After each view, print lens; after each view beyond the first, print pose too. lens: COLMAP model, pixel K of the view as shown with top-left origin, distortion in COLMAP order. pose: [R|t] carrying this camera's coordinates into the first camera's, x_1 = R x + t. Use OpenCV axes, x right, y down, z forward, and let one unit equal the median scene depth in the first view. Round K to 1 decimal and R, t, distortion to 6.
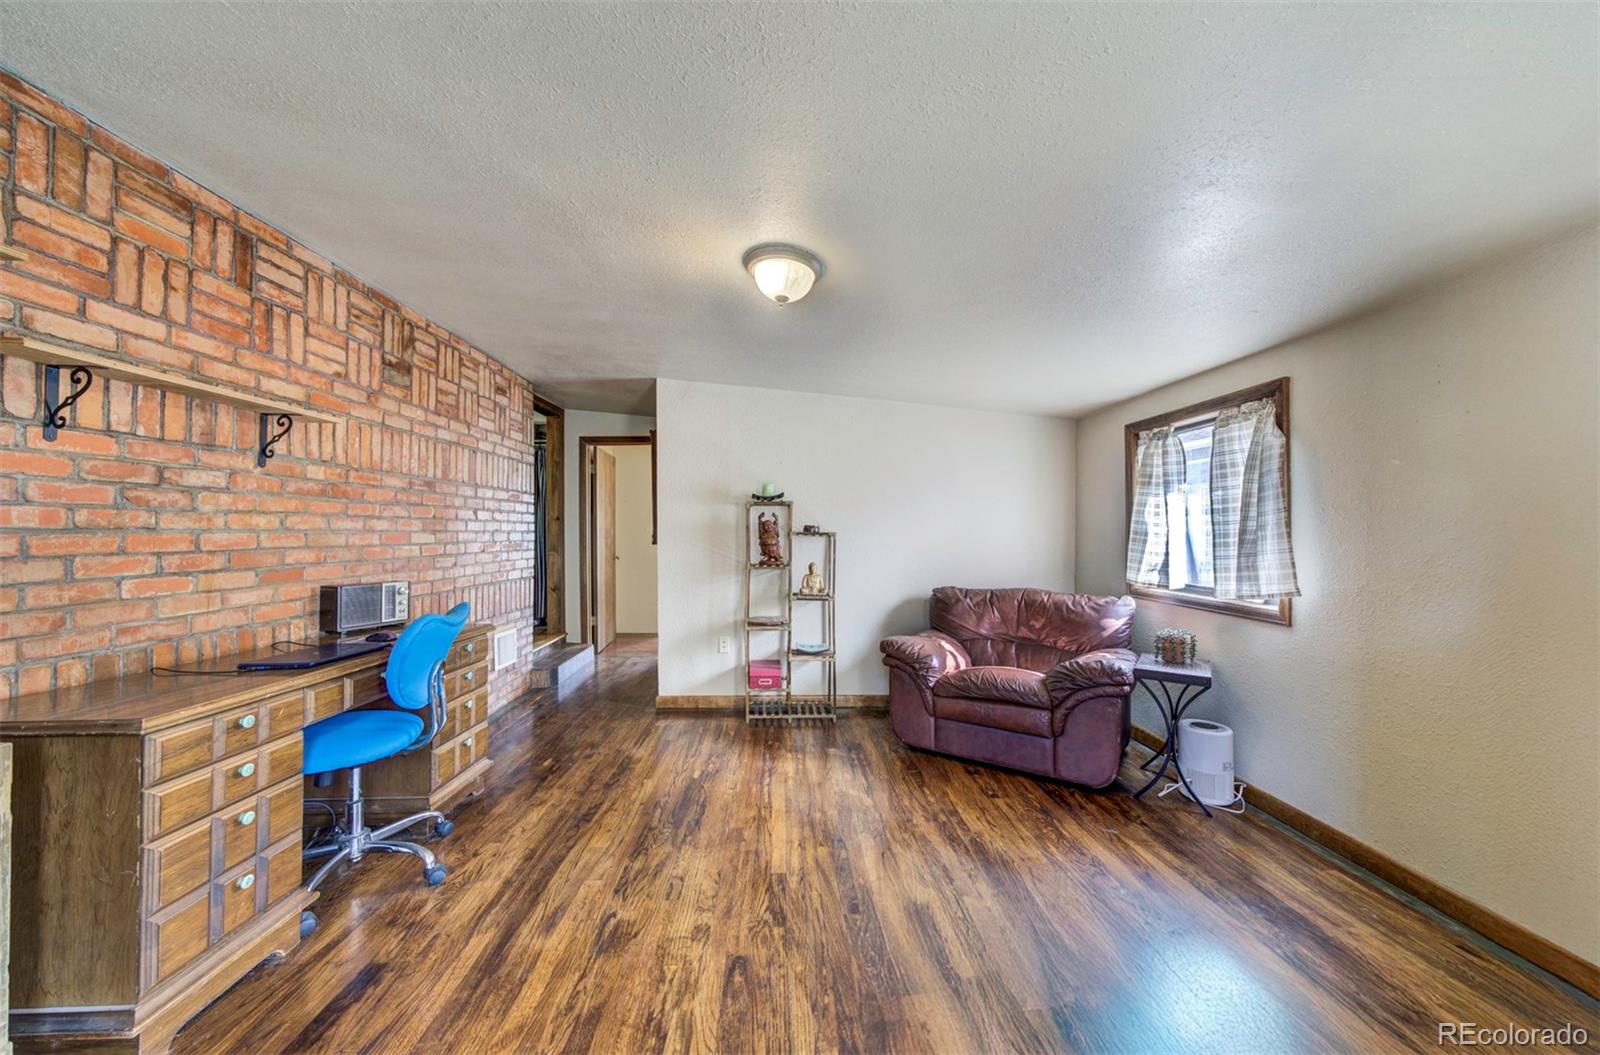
lens RADIAL K [[536.3, 0, 793.0], [0, 536.3, 528.0], [0, 0, 1]] dist [-0.003172, 0.001627]
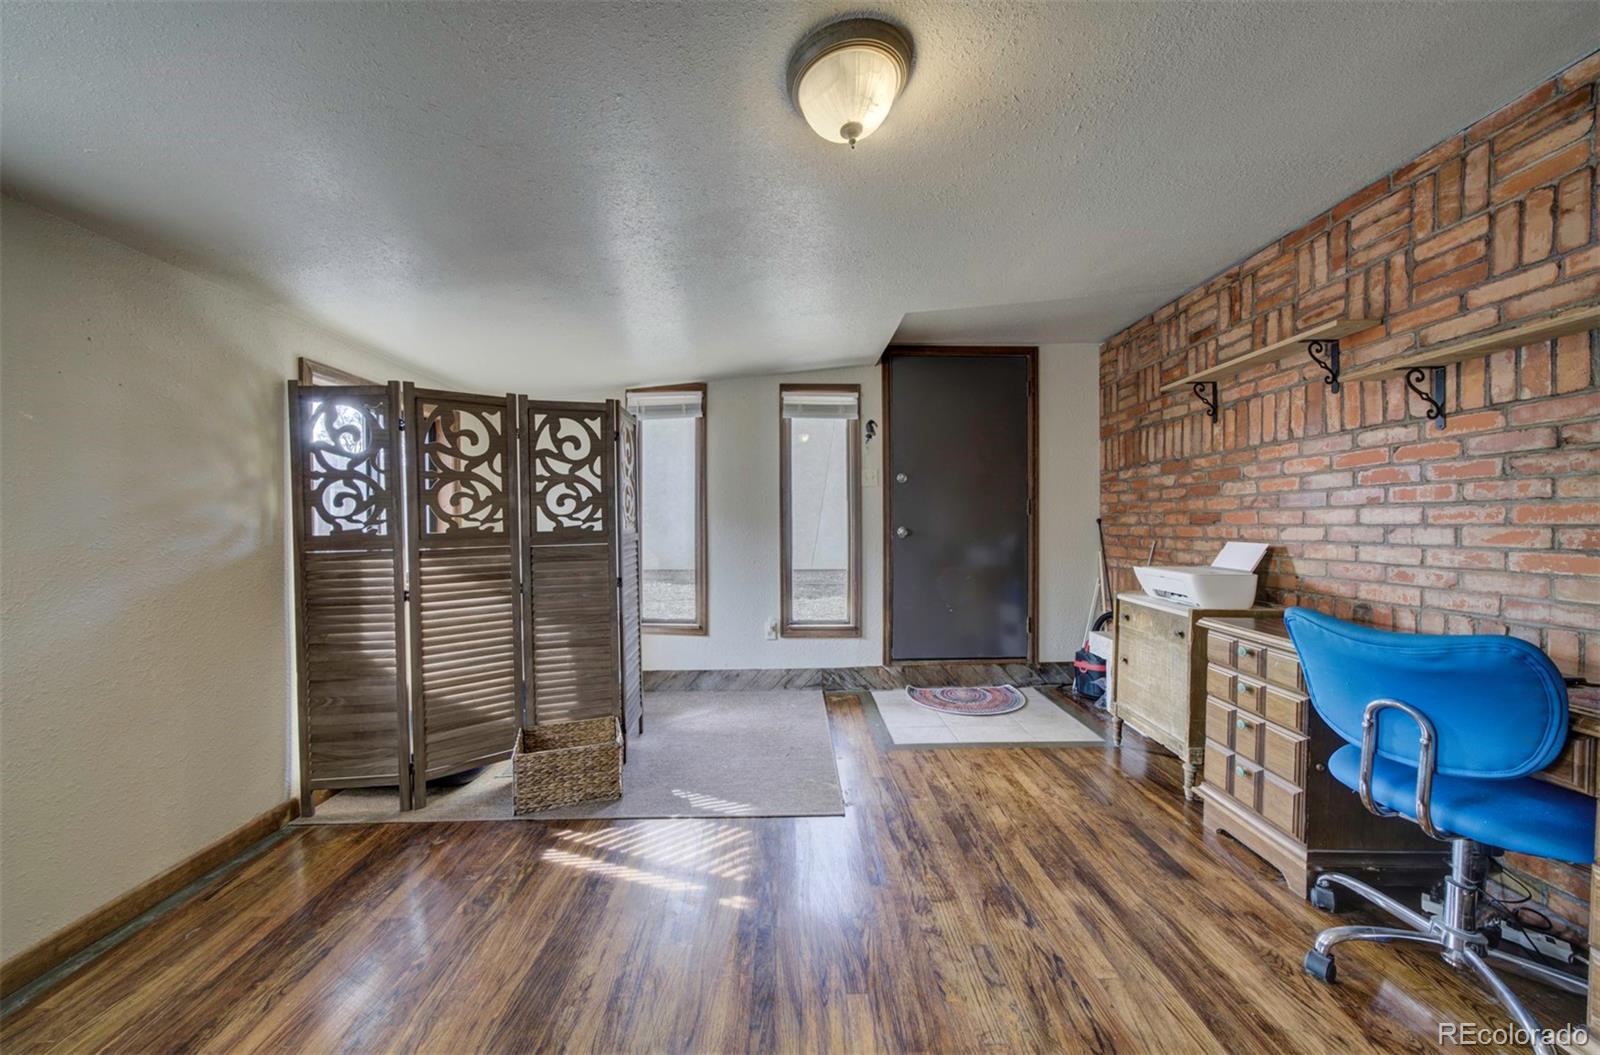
lens RADIAL K [[557.9, 0, 779.1], [0, 557.9, 519.7], [0, 0, 1]] dist [0.016151, 0.000033]
pose [[-0.999016, 0.006846, 0.043827, 0.044530], [0.006243, 0.999884, -0.013880, 0.044018], [-0.043917, -0.013593, -0.998943, 2.084967]]
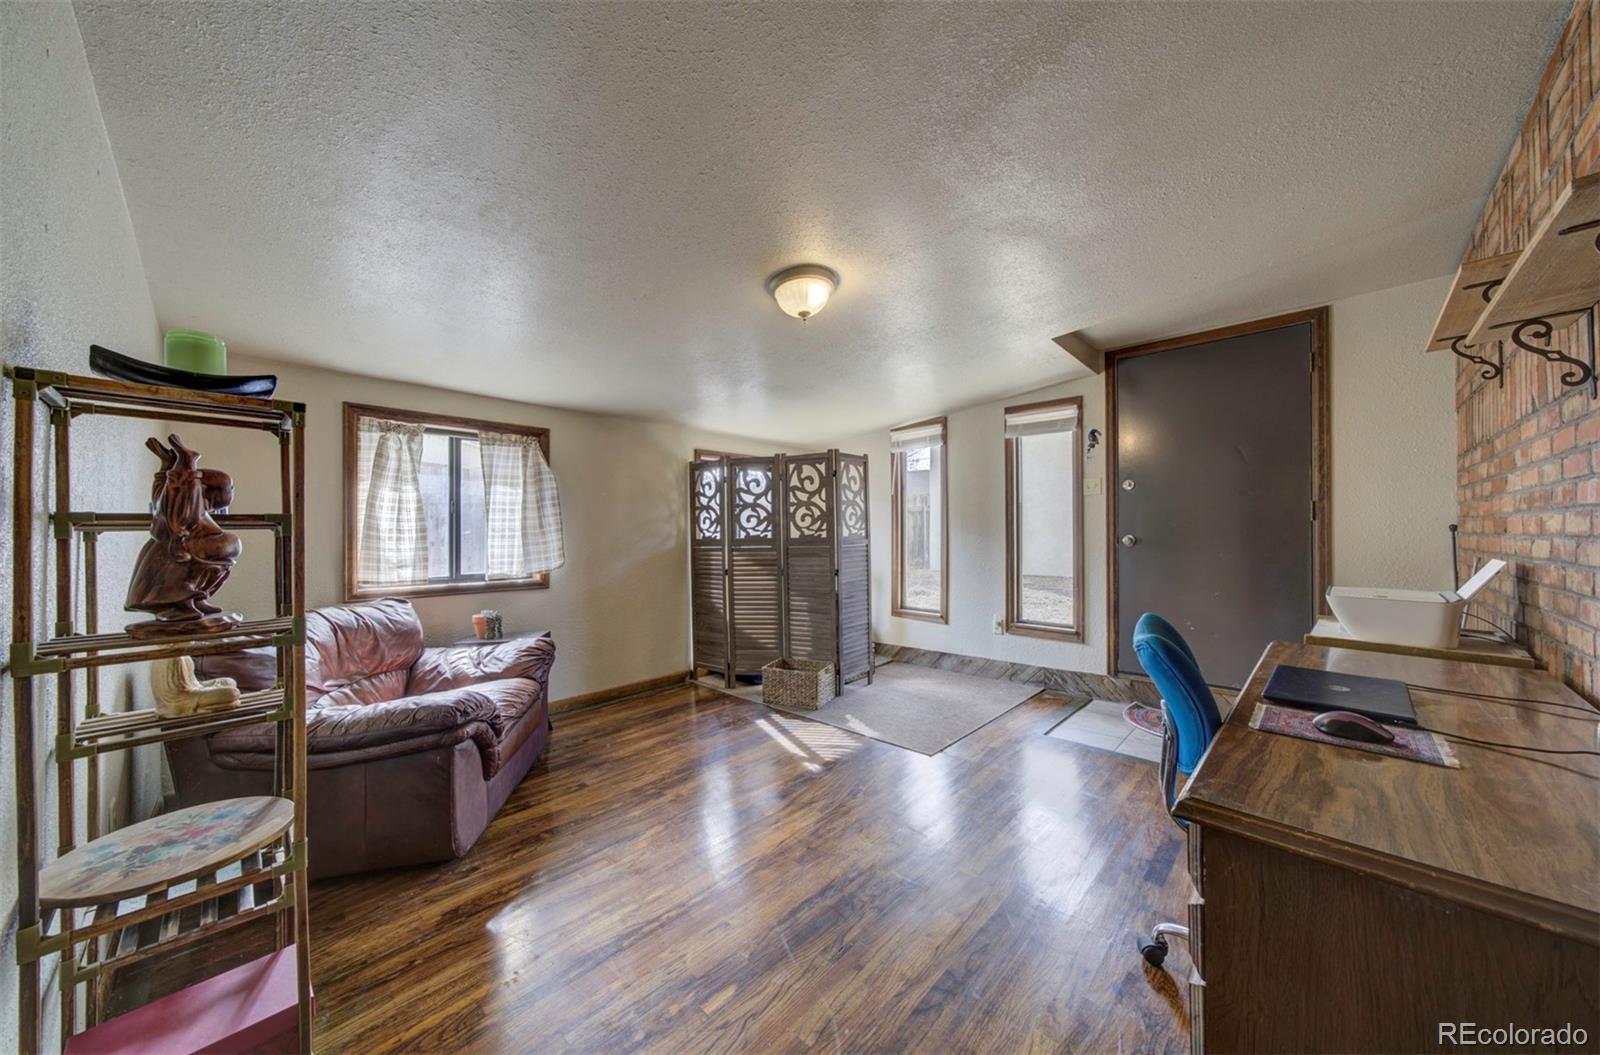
lens RADIAL K [[536.3, 0, 799.0], [0, 536.3, 527.9], [0, 0, 1]] dist [-0.003172, 0.001627]
pose [[-0.689195, 0.015352, 0.724413, -1.005786], [0.001817, 0.999809, -0.019459, 0.054936], [-0.724573, -0.012095, -0.689092, 2.185525]]
